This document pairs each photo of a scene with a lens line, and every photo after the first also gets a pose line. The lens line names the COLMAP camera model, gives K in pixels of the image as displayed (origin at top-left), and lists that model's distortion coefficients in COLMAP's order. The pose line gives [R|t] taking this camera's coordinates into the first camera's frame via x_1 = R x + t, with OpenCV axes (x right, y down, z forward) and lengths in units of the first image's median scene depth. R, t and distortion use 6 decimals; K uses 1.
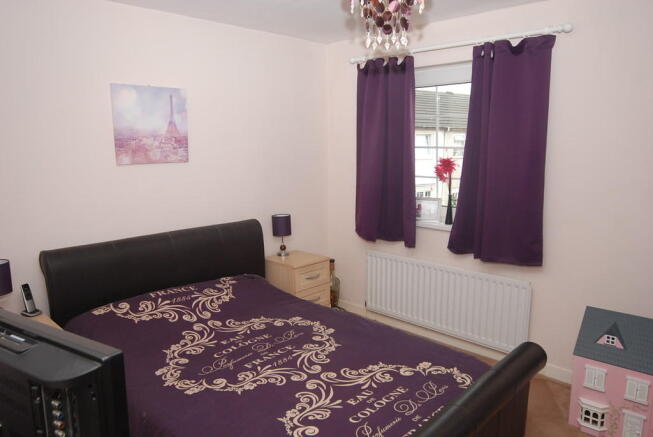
lens RADIAL K [[465.0, 0, 325.7], [0, 465.0, 218.9], [0, 0, 1]] dist [-0.024829, 0.007190]
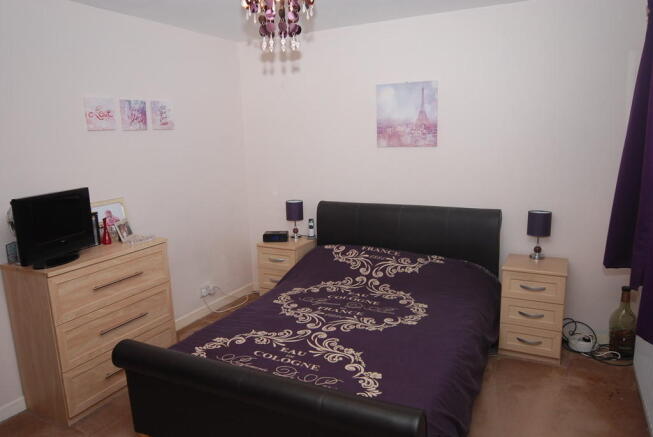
lens RADIAL K [[465.0, 0, 325.8], [0, 465.0, 218.3], [0, 0, 1]] dist [-0.024829, 0.007190]
pose [[0.296474, 0.174551, -0.938954, 0.761742], [-0.133467, 0.981081, 0.140241, -0.081449], [0.945669, 0.083742, 0.314162, 0.453456]]
